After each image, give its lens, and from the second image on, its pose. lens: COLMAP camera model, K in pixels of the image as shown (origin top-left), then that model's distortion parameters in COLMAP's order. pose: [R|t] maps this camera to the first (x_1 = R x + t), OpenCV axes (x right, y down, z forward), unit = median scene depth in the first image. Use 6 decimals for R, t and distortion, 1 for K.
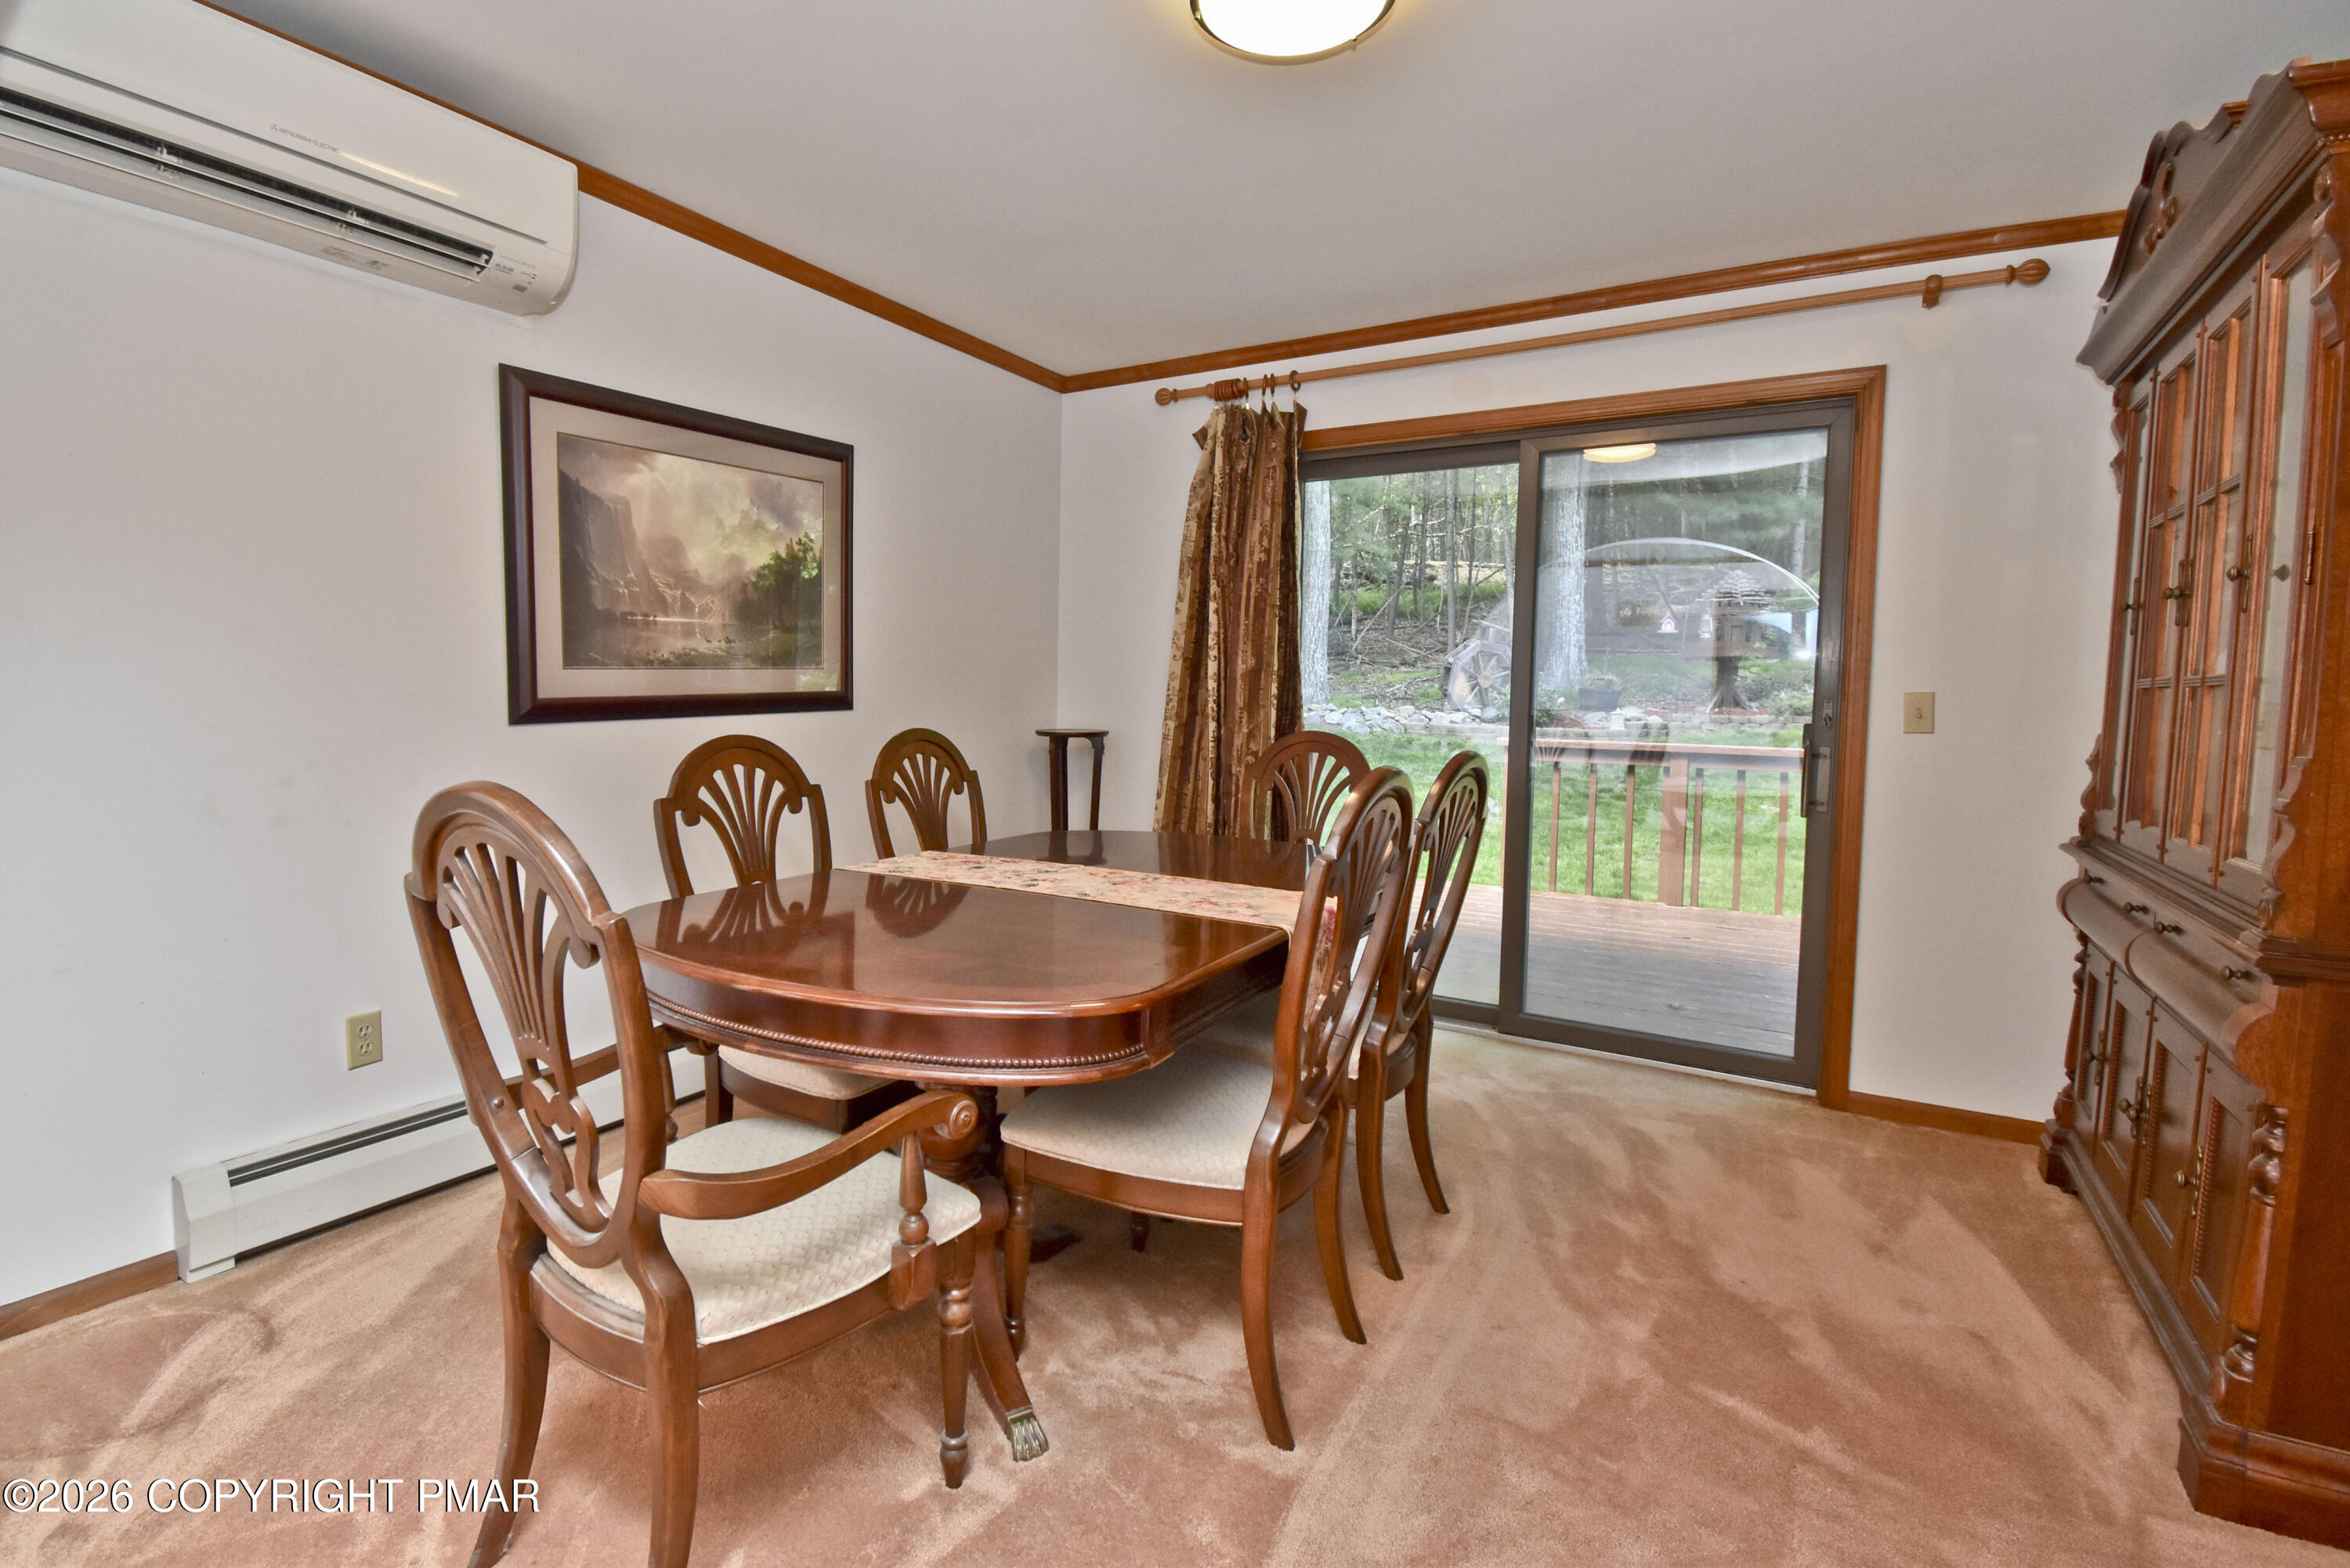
lens RADIAL K [[1089.5, 0, 1097.0], [0, 1089.5, 762.0], [0, 0, 1]] dist [0.026324, -0.025961]
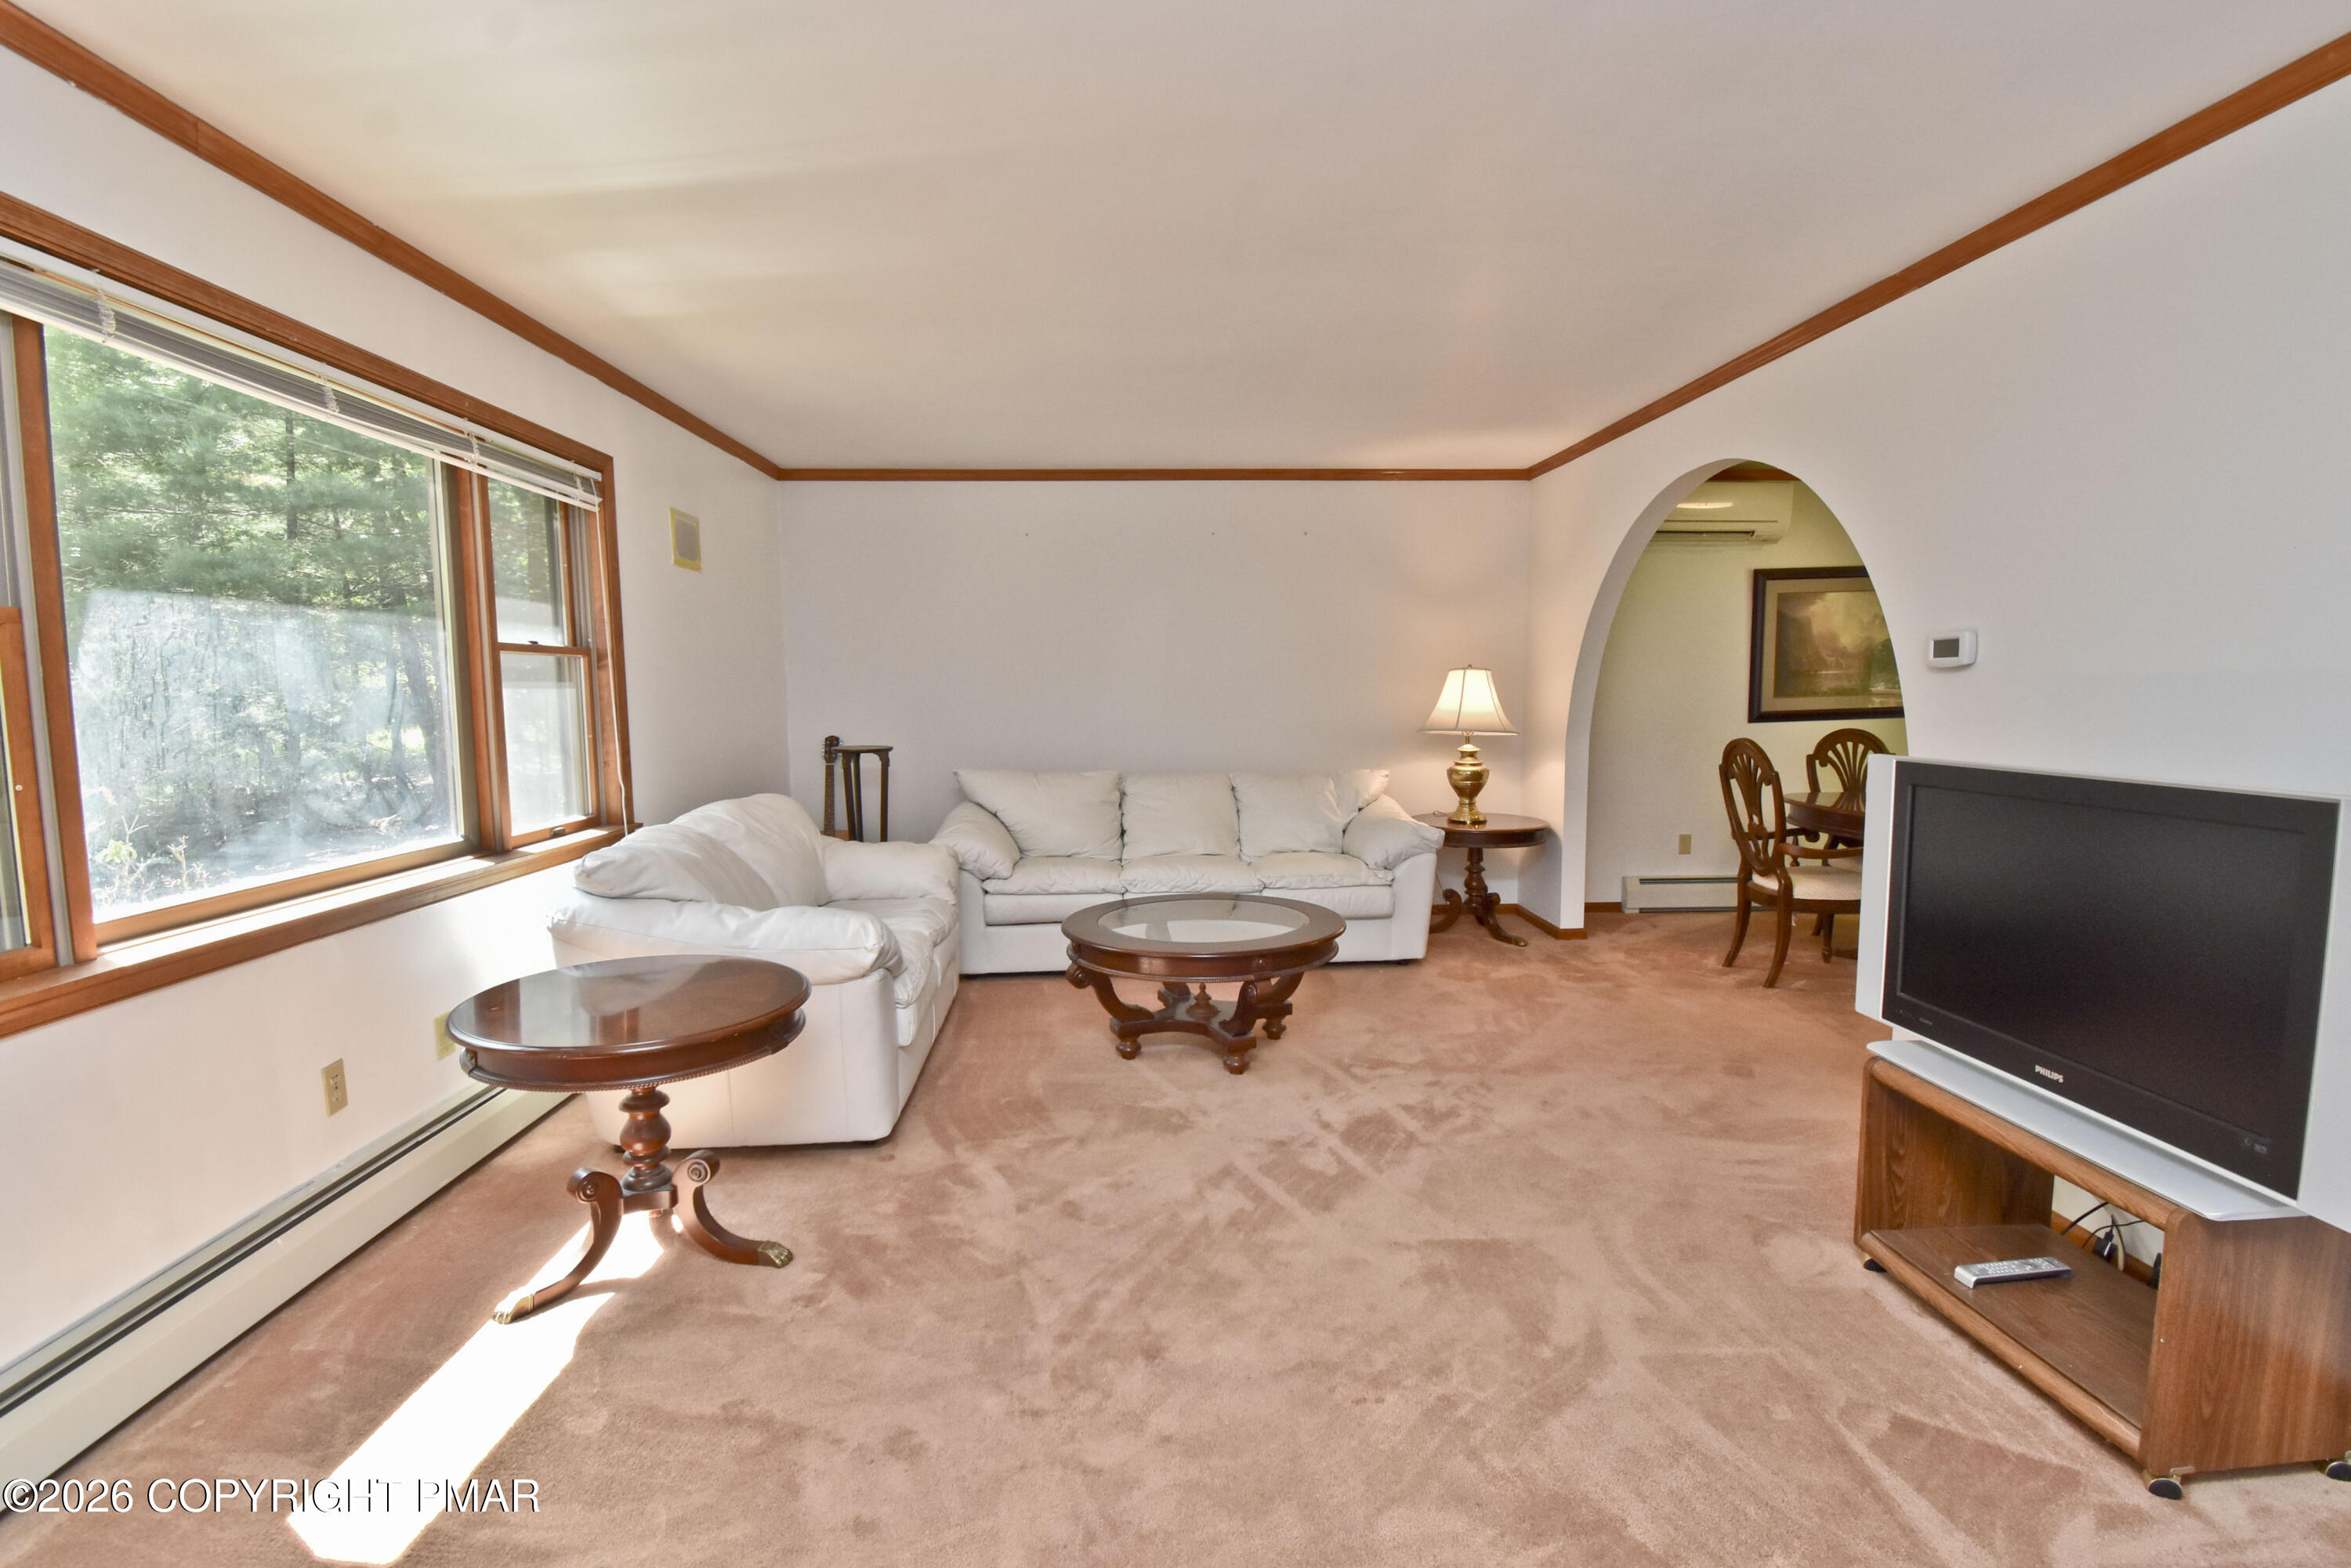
lens RADIAL K [[1076.4, 0, 1182.1], [0, 1076.4, 795.9], [0, 0, 1]] dist [0.001318, -0.000183]
pose [[0.566867, 0.064226, -0.821302, 0.597946], [-0.037913, 0.997934, 0.051871, 0.042582], [0.822936, 0.001734, 0.568131, -1.149304]]
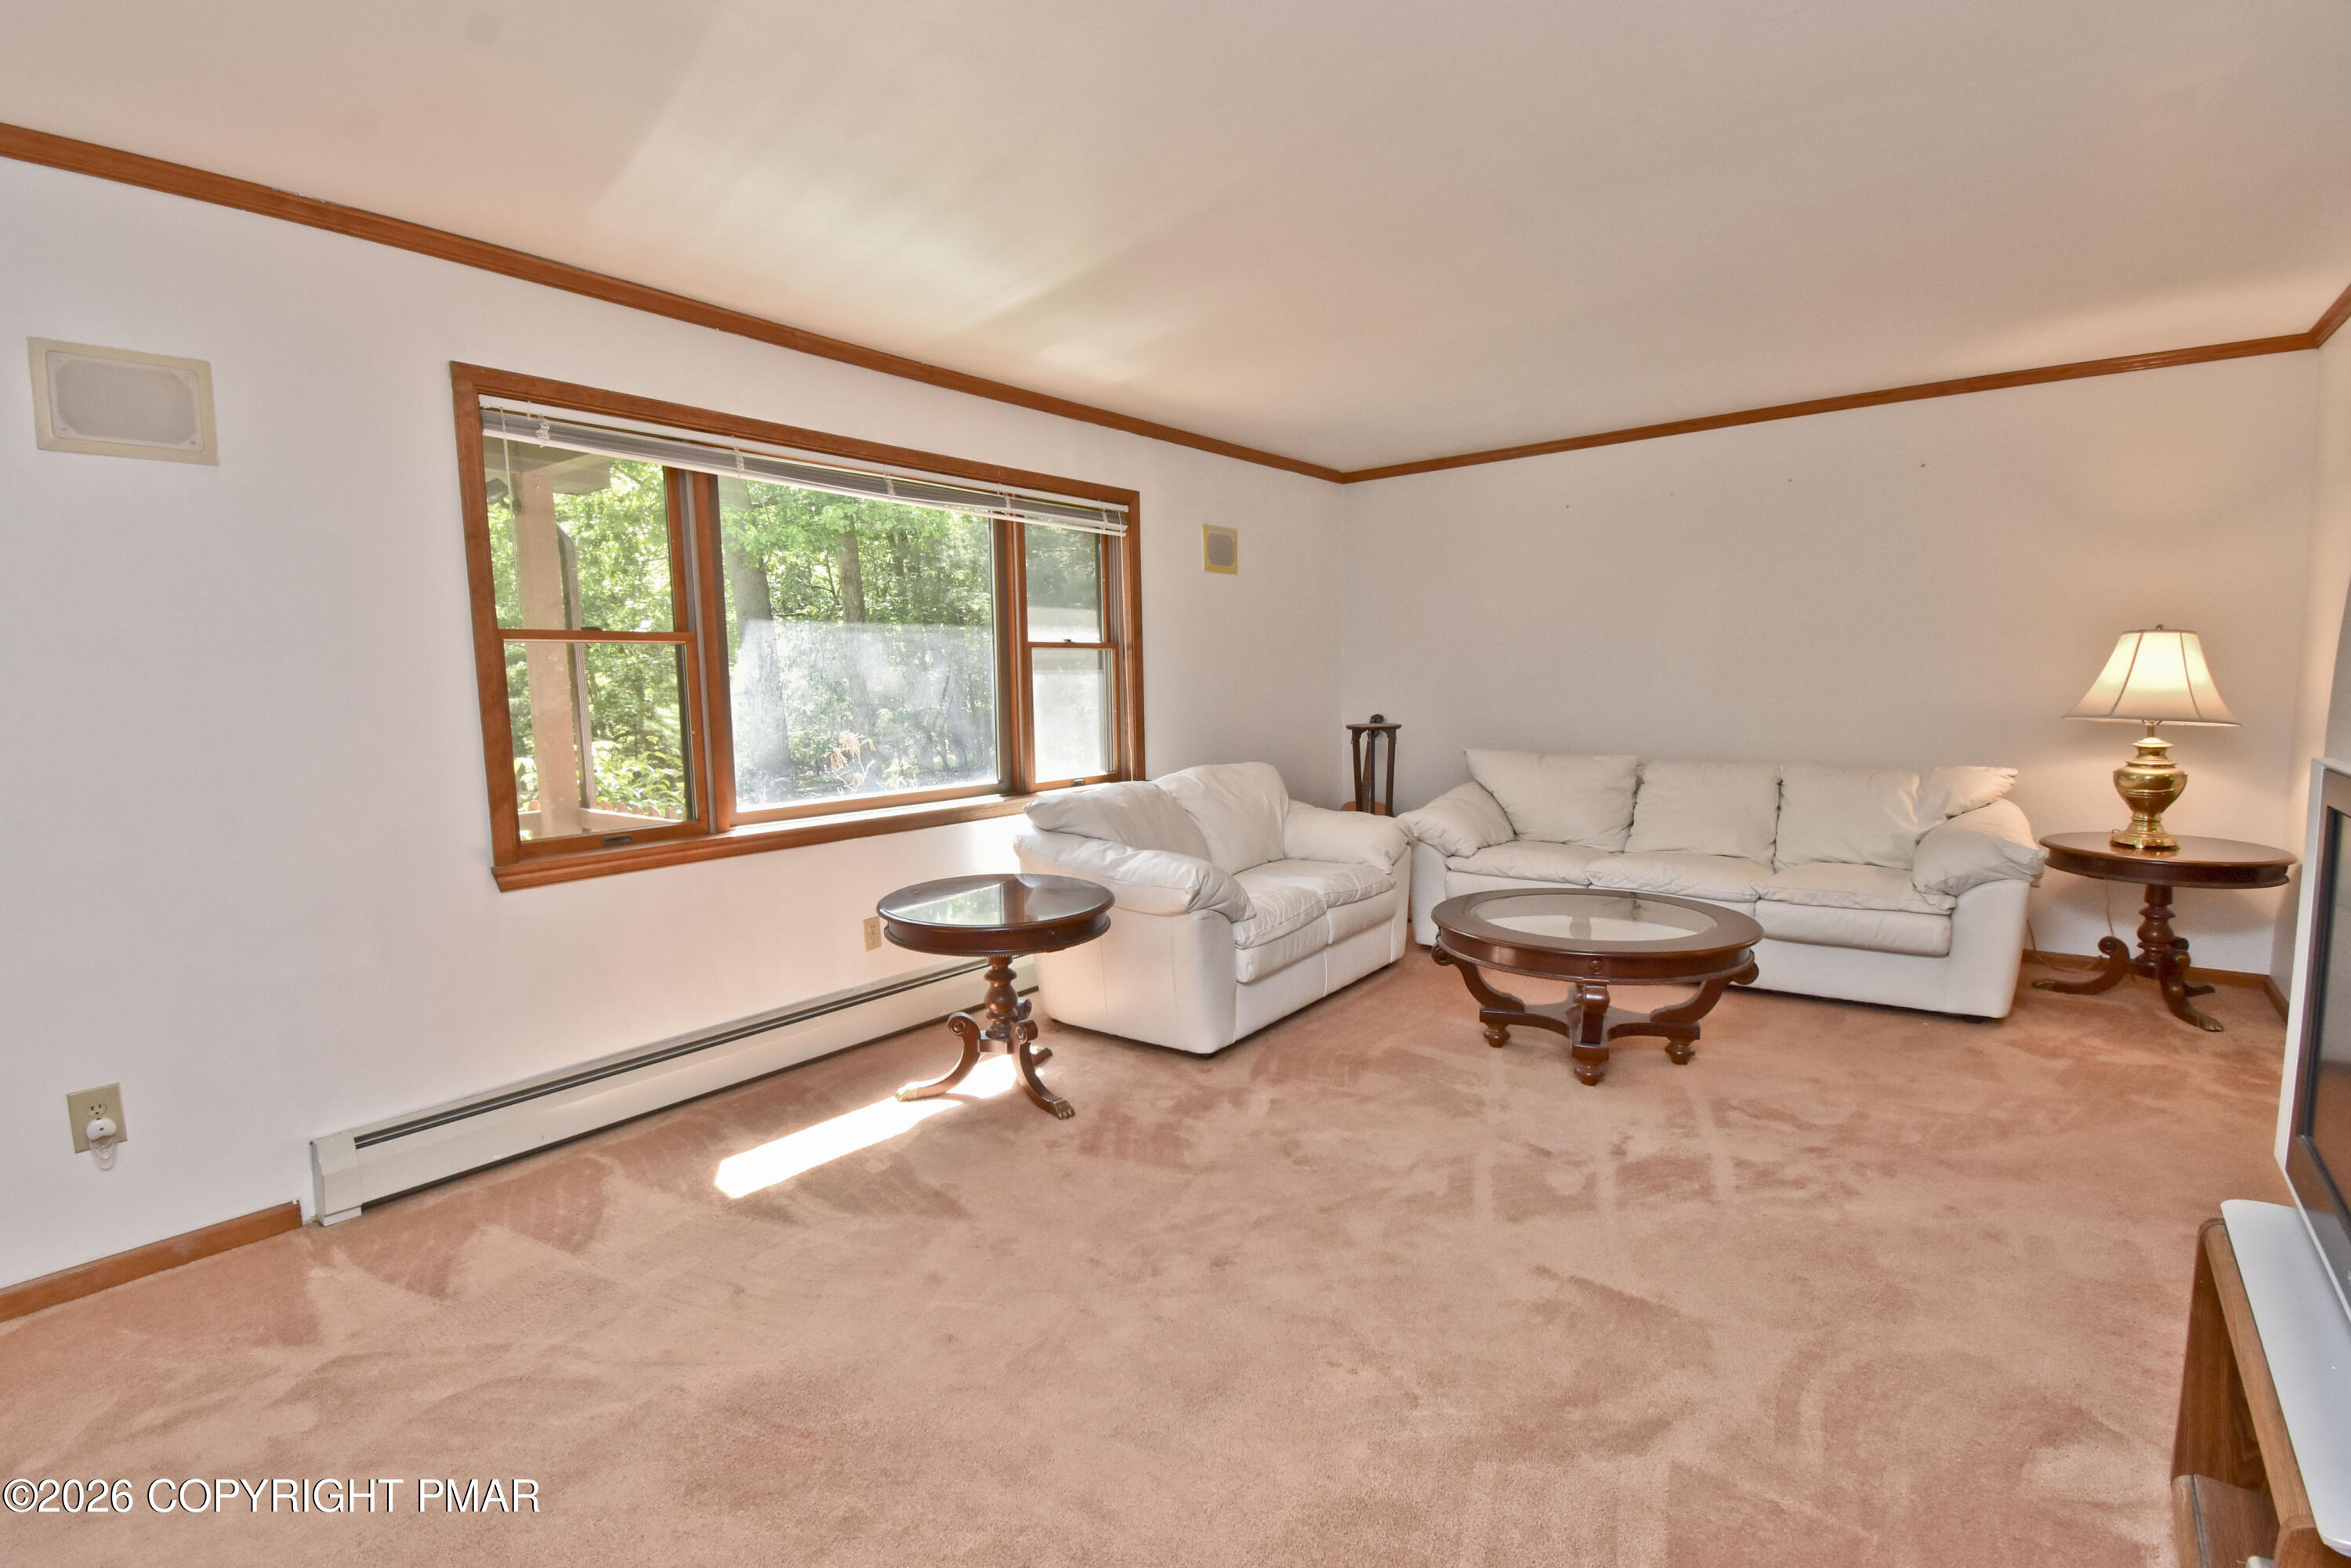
lens RADIAL K [[1084.9, 0, 1178.5], [0, 1084.9, 793.7], [0, 0, 1]] dist [0.018867, -0.025203]
pose [[-0.106837, 0.091036, -0.990100, 0.799867], [-0.045189, 0.994326, 0.096301, 0.025358], [0.993249, 0.055030, -0.102117, -0.720750]]
